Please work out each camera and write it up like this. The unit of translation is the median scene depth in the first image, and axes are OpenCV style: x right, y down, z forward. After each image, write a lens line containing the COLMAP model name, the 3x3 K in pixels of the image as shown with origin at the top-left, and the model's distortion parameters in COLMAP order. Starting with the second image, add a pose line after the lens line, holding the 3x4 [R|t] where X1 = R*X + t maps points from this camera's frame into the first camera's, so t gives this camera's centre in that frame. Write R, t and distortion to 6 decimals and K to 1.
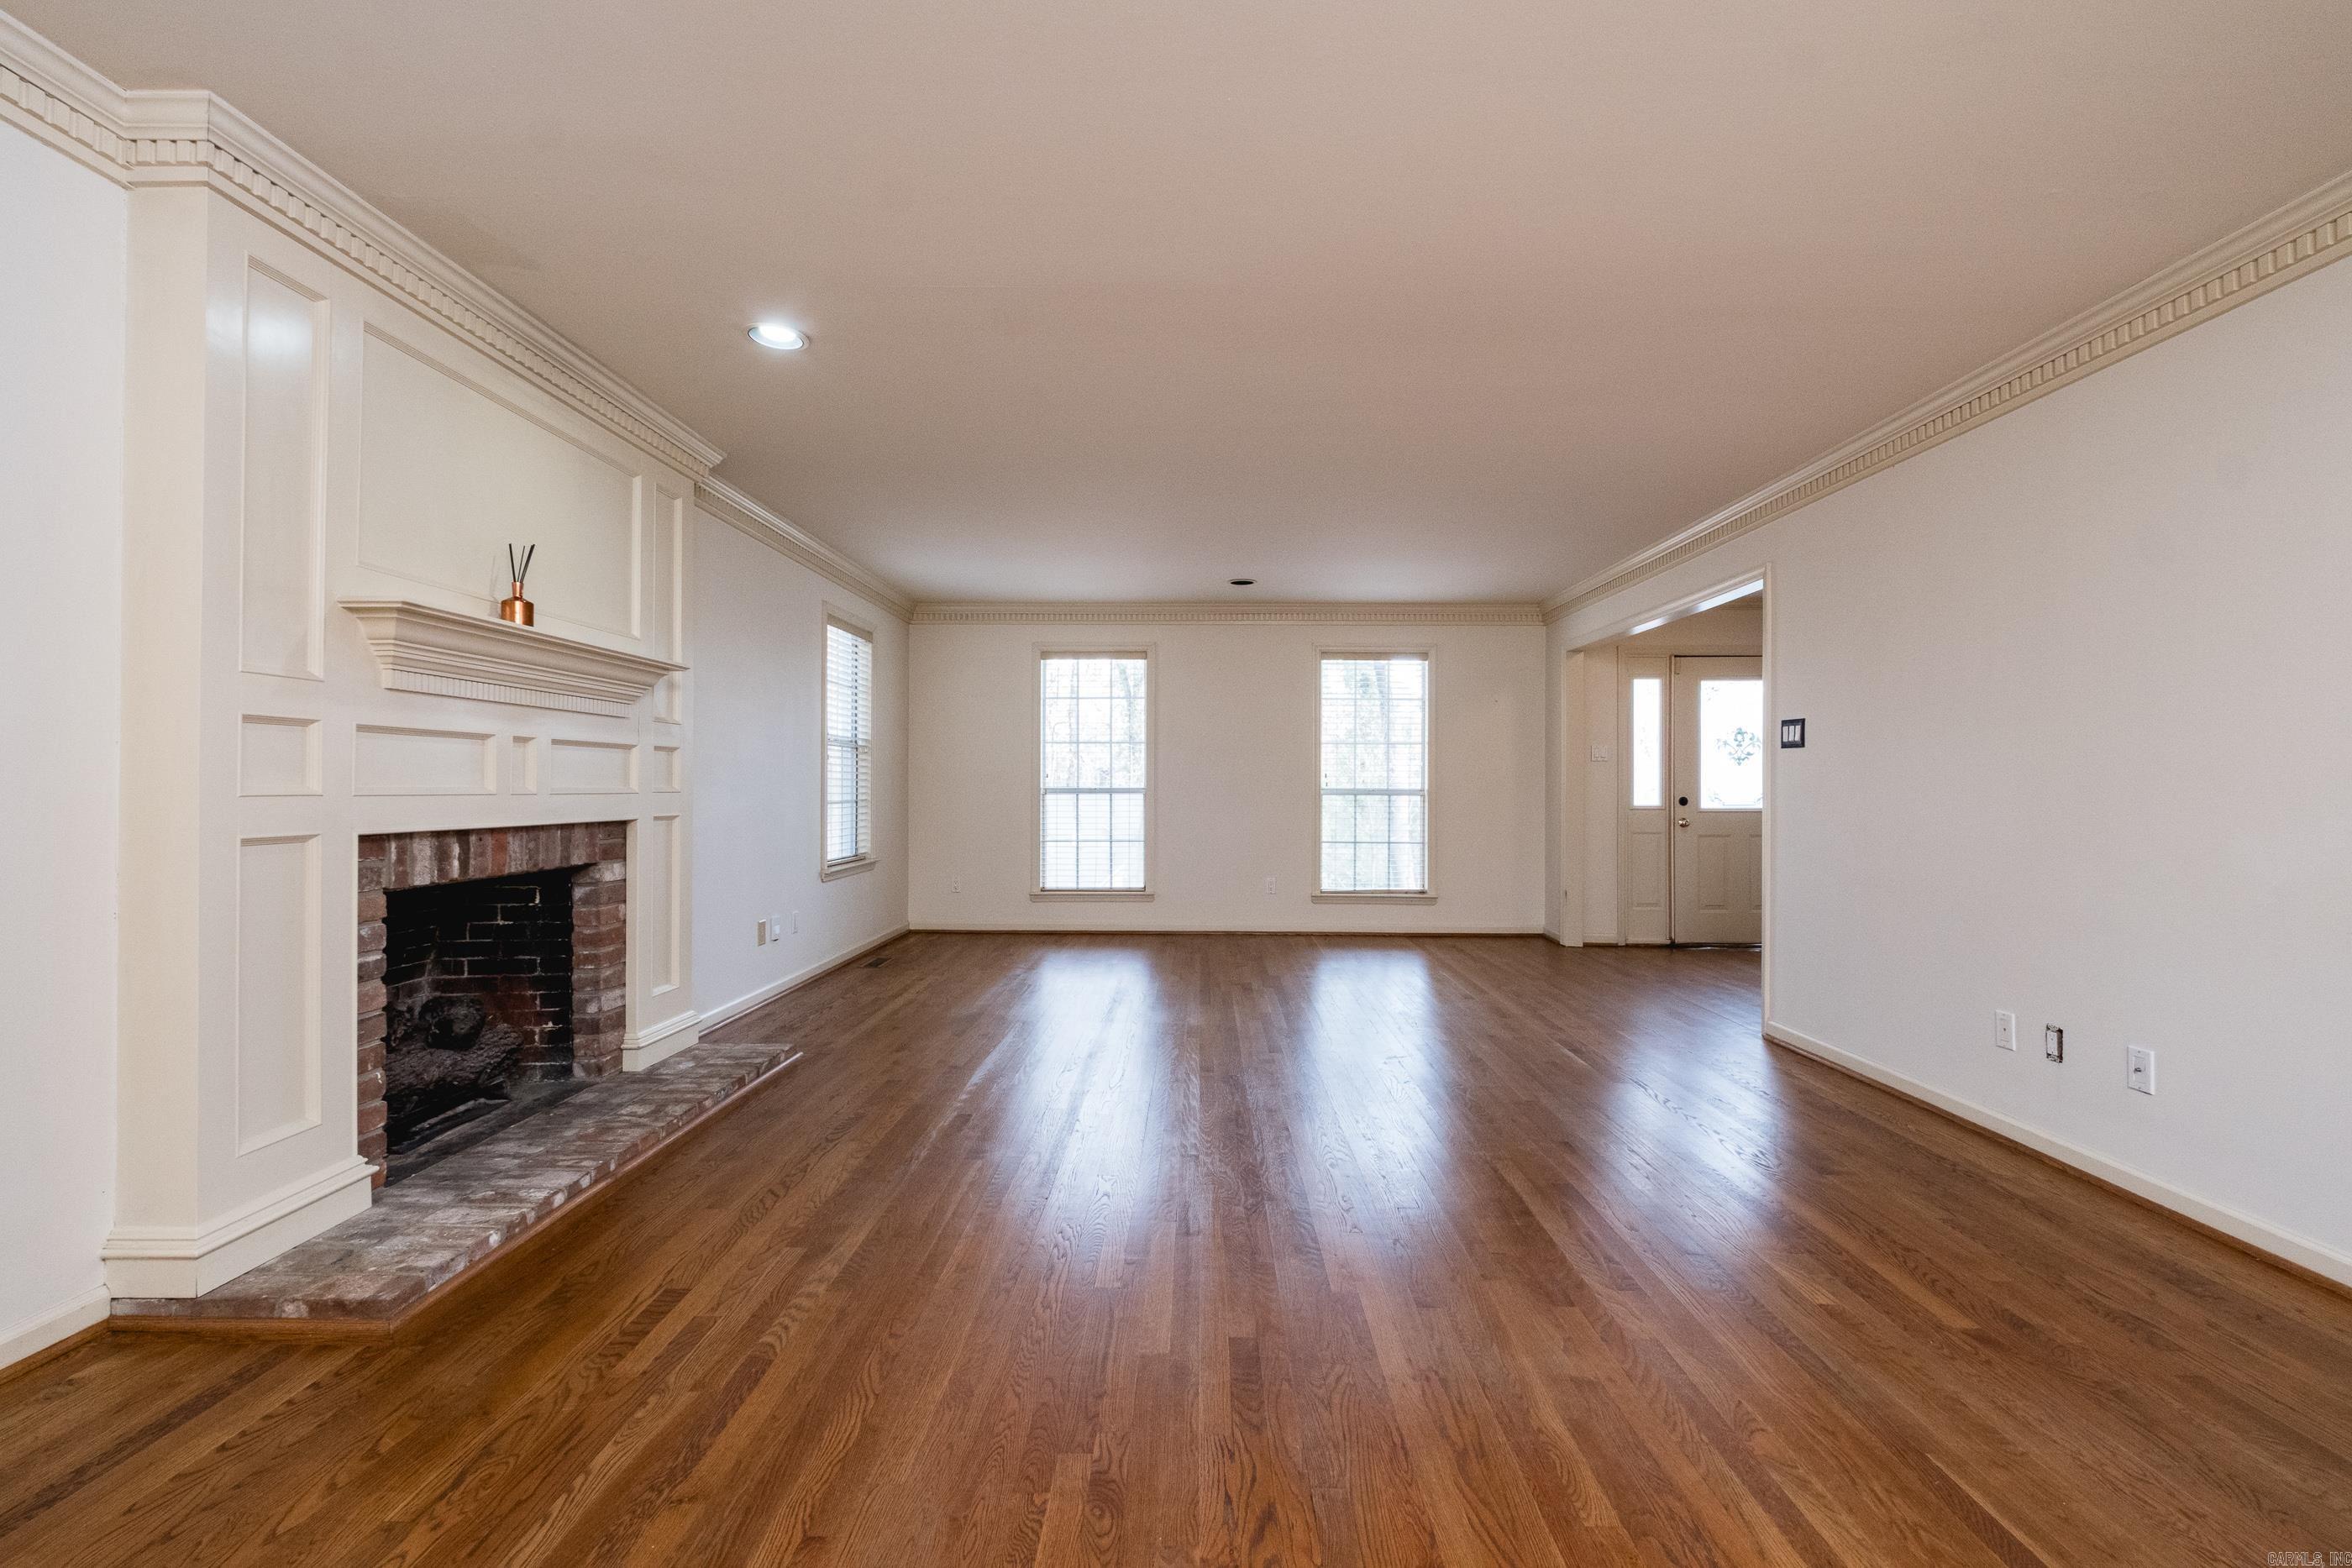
lens RADIAL K [[1017.3, 0, 1187.5], [0, 1017.3, 784.0], [0, 0, 1]] dist [0.007064, -0.002468]
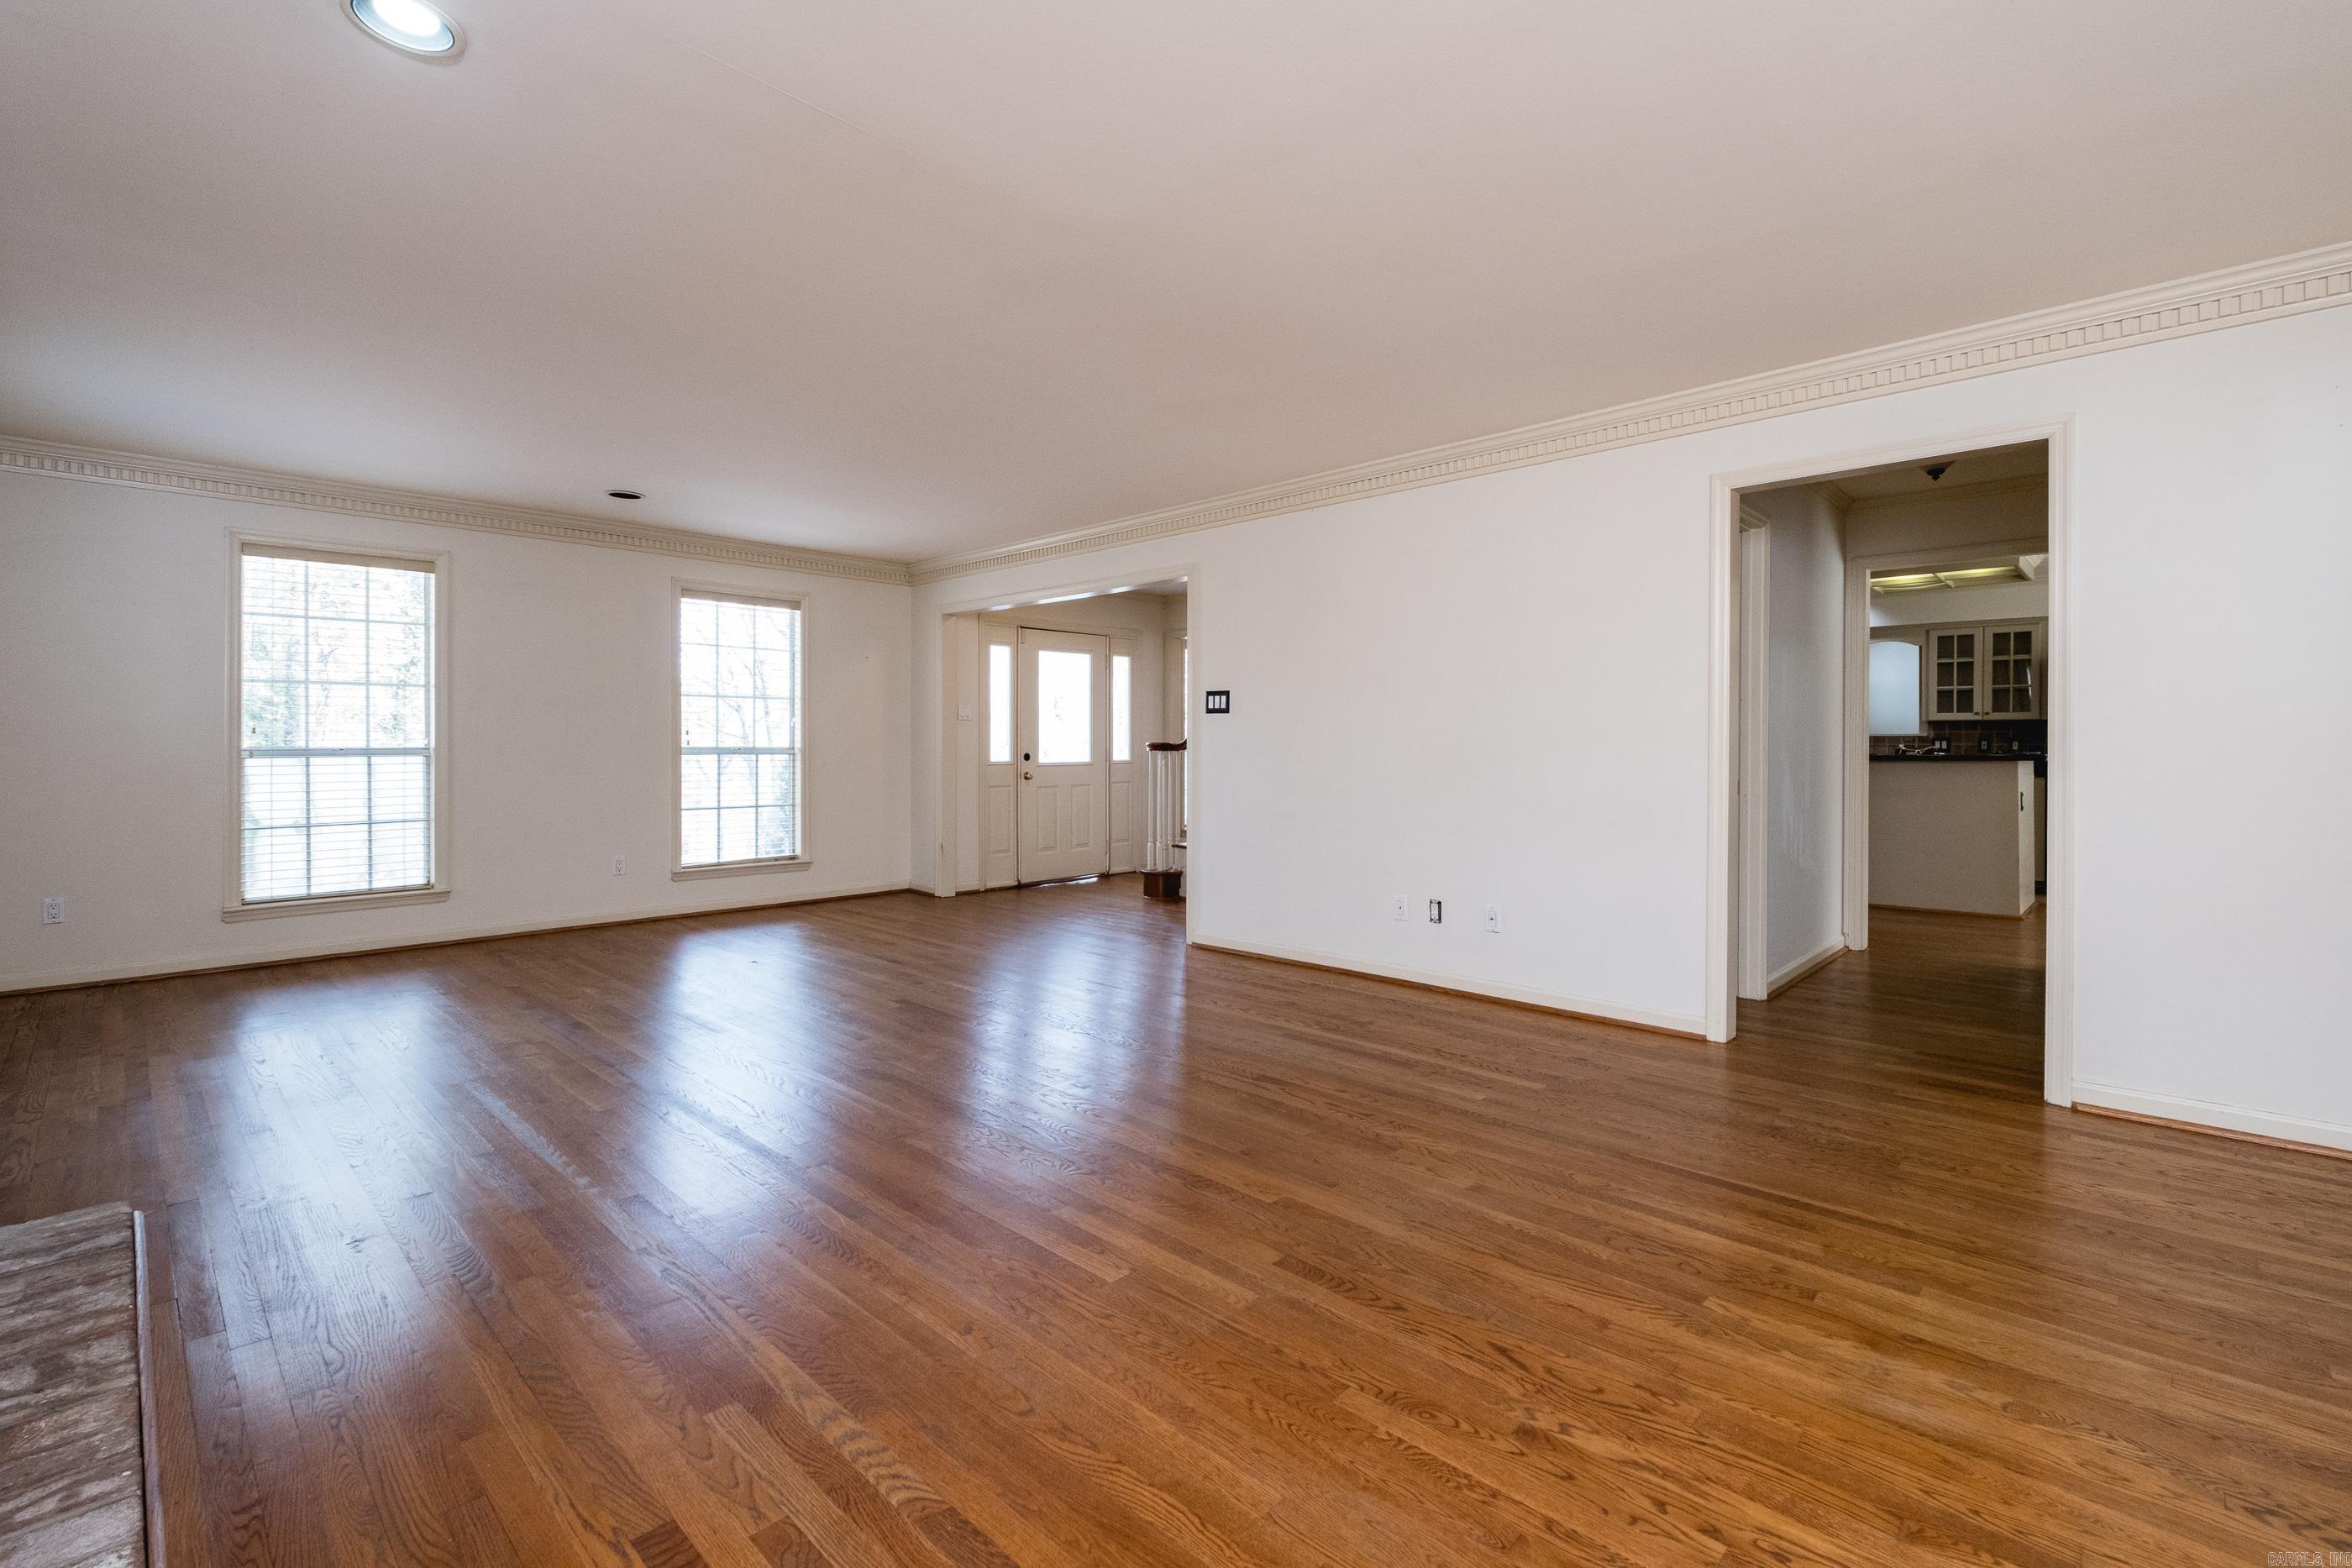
lens RADIAL K [[1017.3, 0, 1217.7], [0, 1017.3, 749.7], [0, 0, 1]] dist [0.007064, -0.002468]
pose [[0.678819, -0.006659, 0.734275, -0.197454], [0.000700, 0.999964, 0.008422, -0.000562], [-0.734305, -0.005203, 0.678800, 0.082703]]
